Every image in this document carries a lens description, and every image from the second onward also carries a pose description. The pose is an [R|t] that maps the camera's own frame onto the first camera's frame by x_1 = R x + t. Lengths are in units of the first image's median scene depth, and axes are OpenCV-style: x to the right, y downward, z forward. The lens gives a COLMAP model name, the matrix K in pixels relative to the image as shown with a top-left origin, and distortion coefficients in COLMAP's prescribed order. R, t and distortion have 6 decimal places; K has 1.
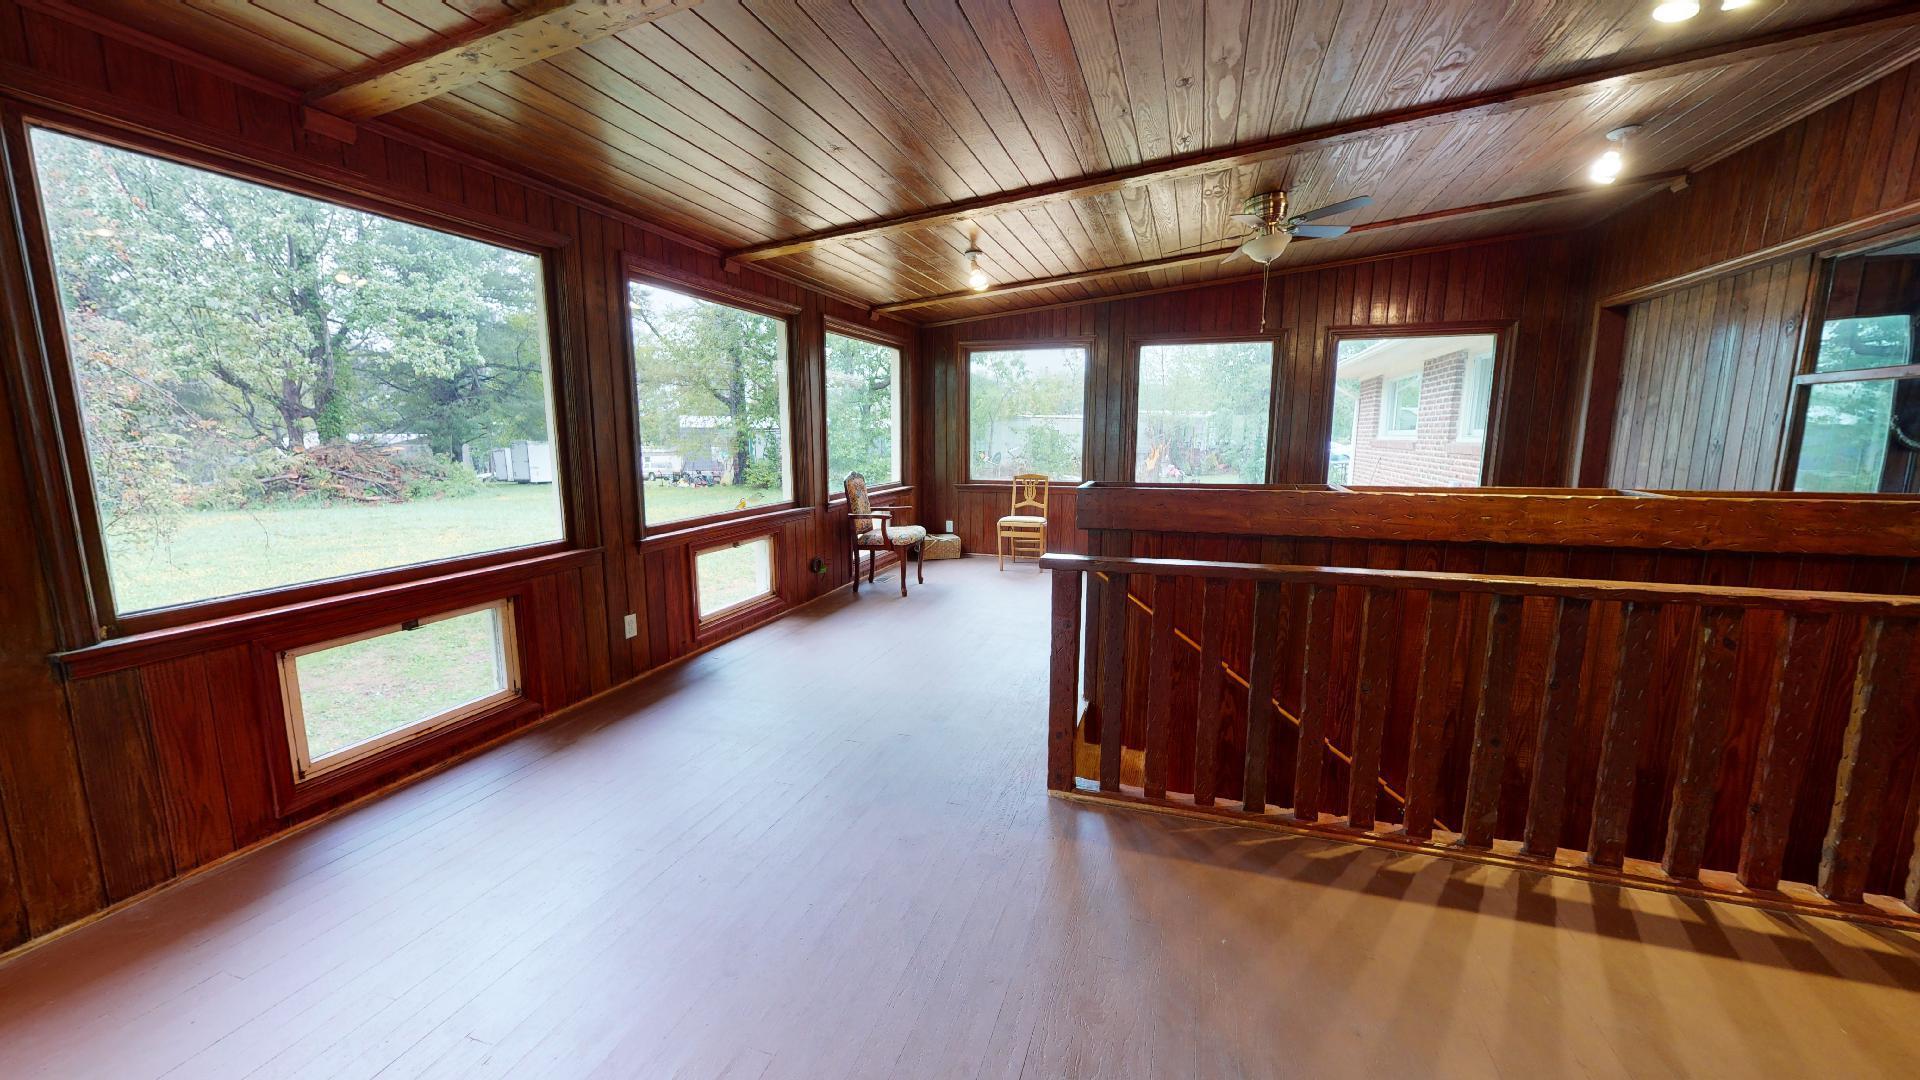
lens RADIAL K [[630.7, 0, 961.6], [0, 630.7, 527.6], [0, 0, 1]] dist [-0.012589, 0.000065]
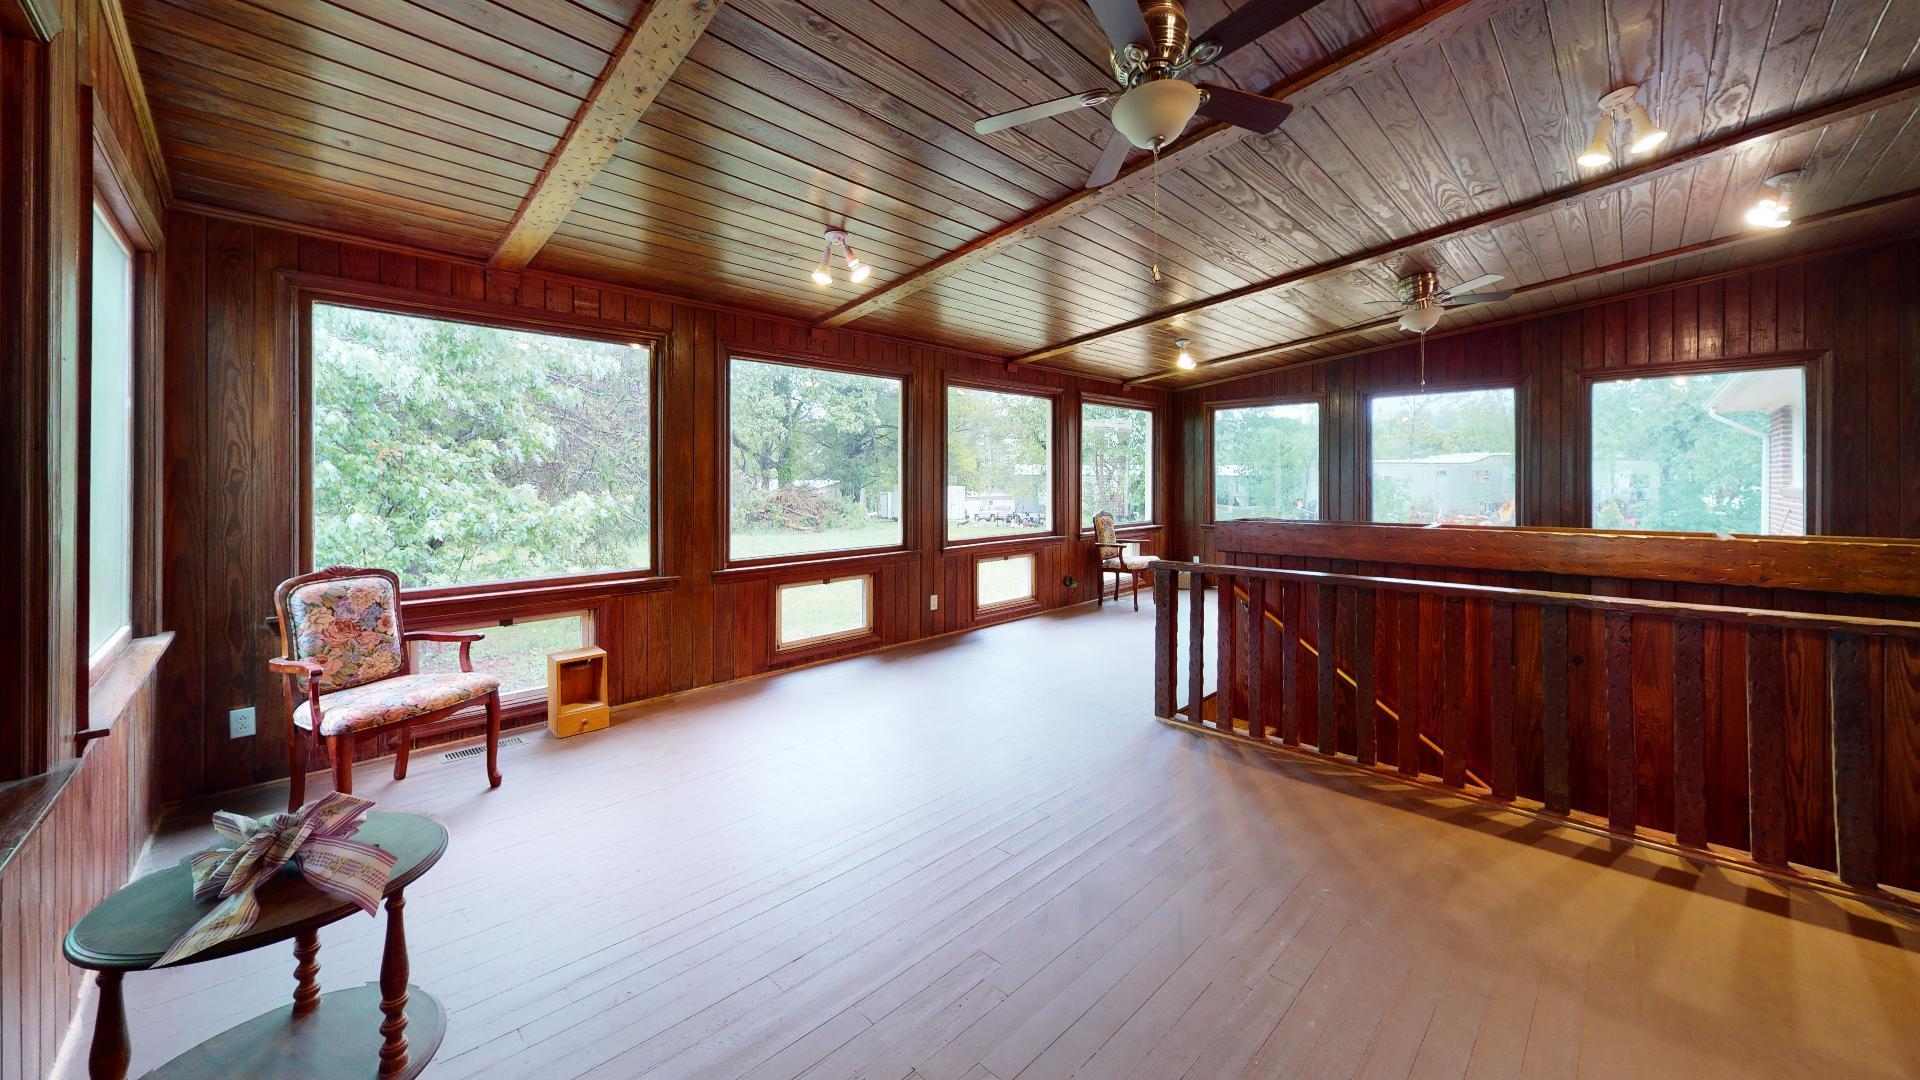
lens RADIAL K [[699.2, 0, 957.5], [0, 699.2, 544.9], [0, 0, 1]] dist [-0.004473, -0.000434]
pose [[0.860534, 0.046176, -0.507296, 0.317276], [-0.074537, 0.996578, -0.035726, 0.056614], [0.503911, 0.068556, 0.861031, -0.379721]]
